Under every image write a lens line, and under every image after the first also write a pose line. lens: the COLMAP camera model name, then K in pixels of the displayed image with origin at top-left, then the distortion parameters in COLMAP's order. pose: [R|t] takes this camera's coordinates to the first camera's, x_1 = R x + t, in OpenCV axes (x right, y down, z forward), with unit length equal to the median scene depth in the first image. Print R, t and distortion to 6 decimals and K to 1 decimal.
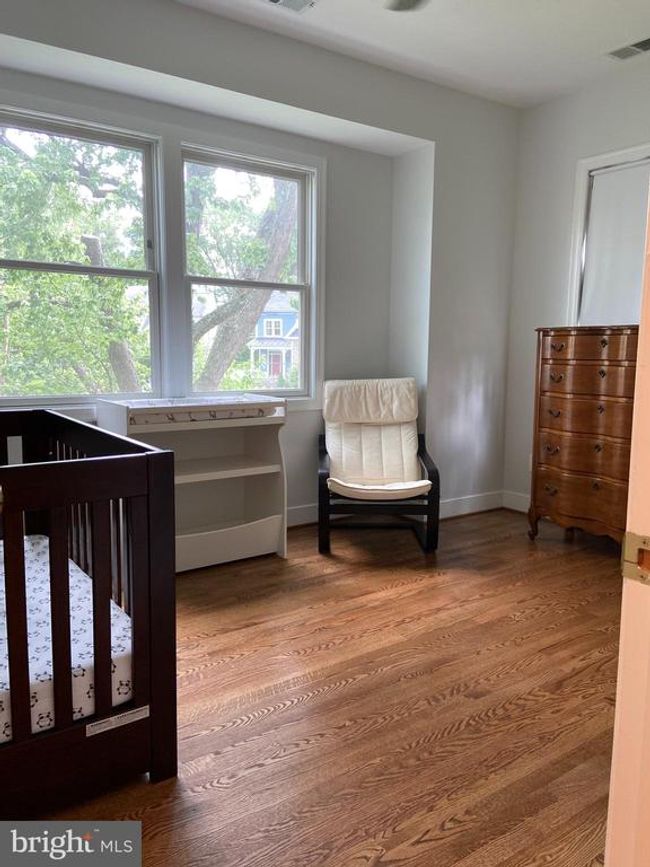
lens RADIAL K [[662.0, 0, 325.5], [0, 662.0, 431.8], [0, 0, 1]] dist [0.045580, -0.002127]
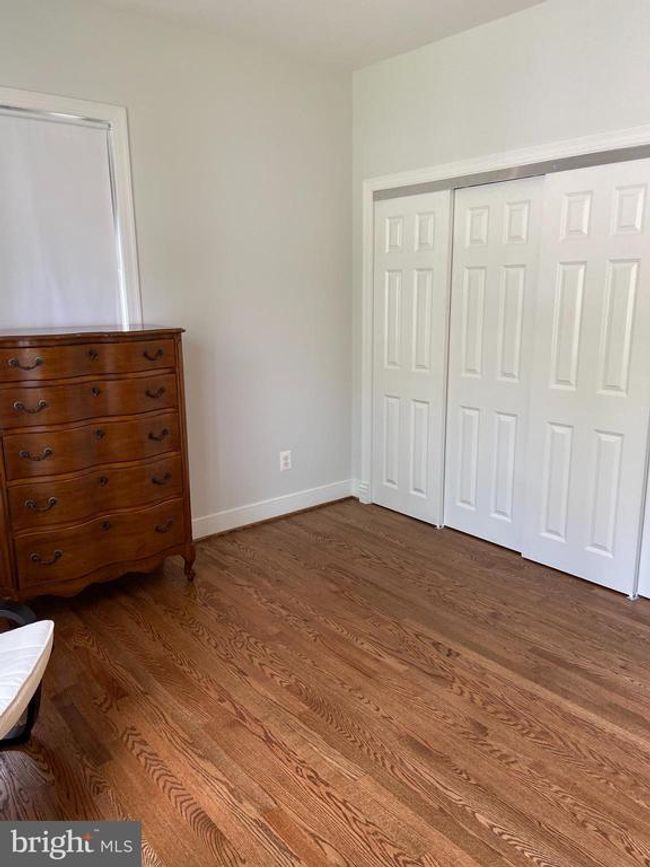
lens RADIAL K [[662.0, 0, 325.7], [0, 662.0, 434.5], [0, 0, 1]] dist [0.045580, -0.002127]
pose [[-0.086174, -0.232787, 0.968702, -0.521308], [0.137706, 0.960203, 0.242995, -0.253365], [-0.986717, 0.154336, -0.050688, 1.014832]]
